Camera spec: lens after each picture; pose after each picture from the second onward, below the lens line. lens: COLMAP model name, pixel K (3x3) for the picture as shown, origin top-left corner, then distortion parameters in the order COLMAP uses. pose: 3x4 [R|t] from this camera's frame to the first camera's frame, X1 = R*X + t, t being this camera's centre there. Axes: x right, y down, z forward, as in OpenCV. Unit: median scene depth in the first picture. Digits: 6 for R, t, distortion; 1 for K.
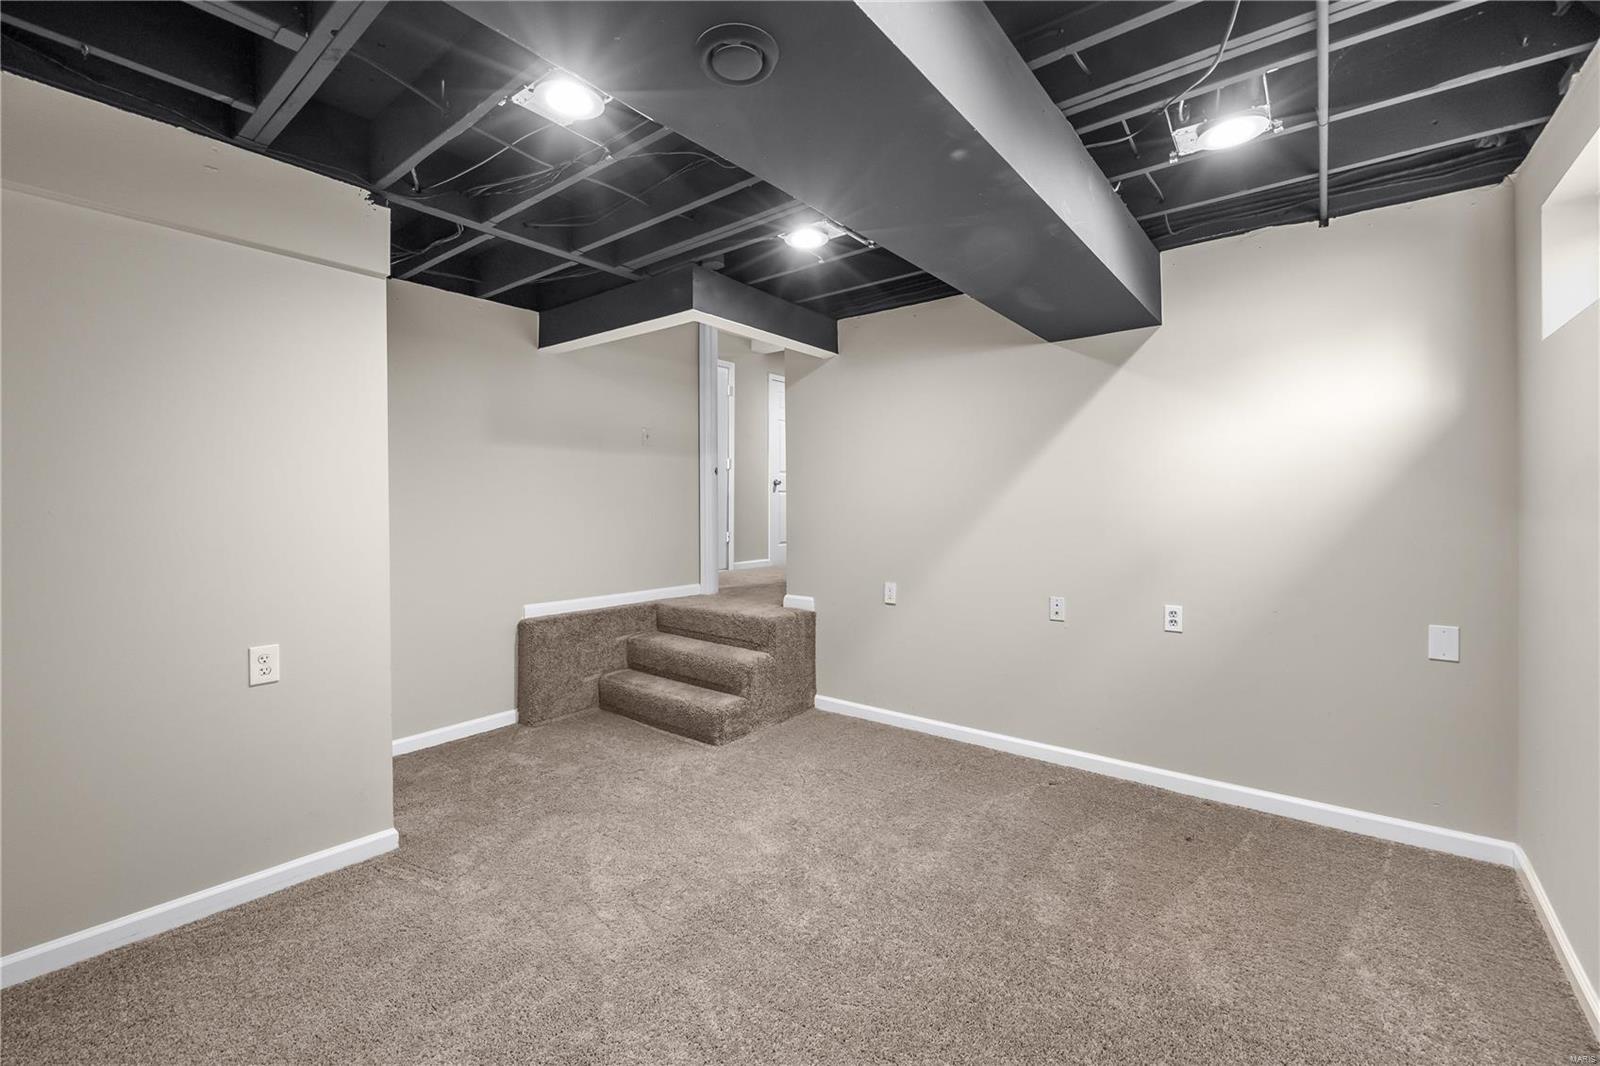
lens RADIAL K [[665.9, 0, 796.8], [0, 665.9, 517.8], [0, 0, 1]] dist [0.001169, -0.001069]
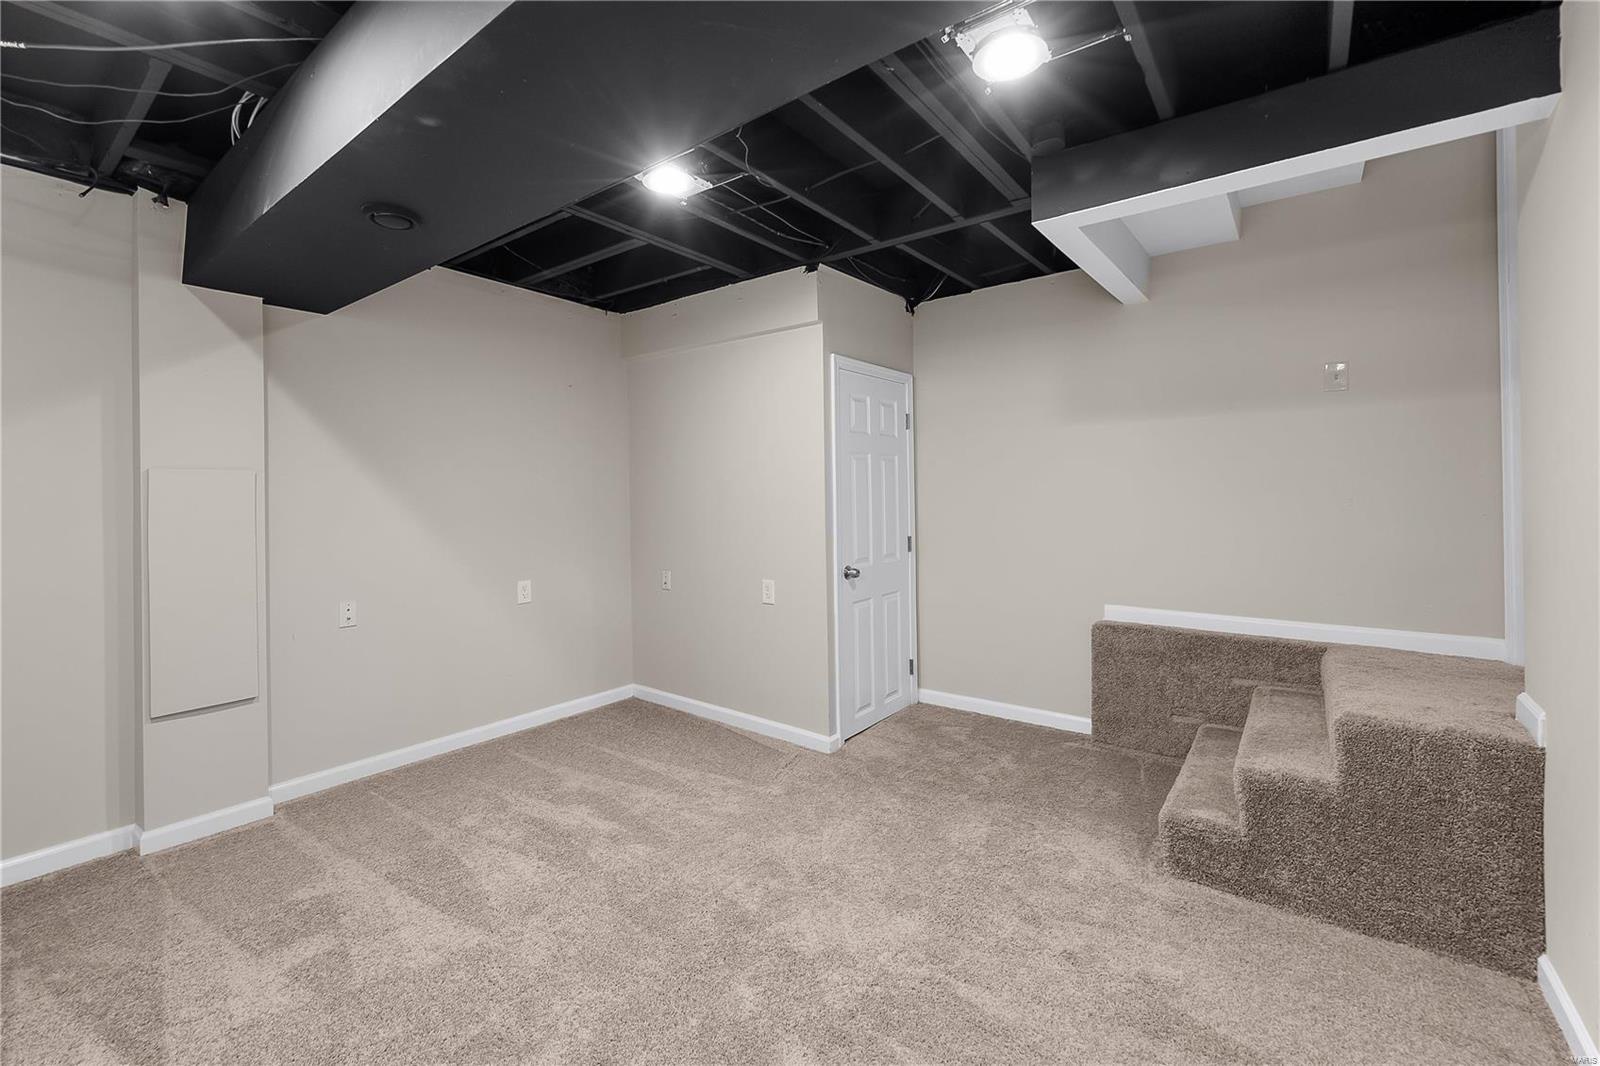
lens RADIAL K [[665.9, 0, 789.9], [0, 665.9, 497.0], [0, 0, 1]] dist [0.001169, -0.001069]
pose [[0.020399, 0.004451, -0.999782, 0.485342], [-0.010374, 0.999937, 0.004240, -0.009625], [0.999738, 0.010285, 0.020444, 0.612438]]
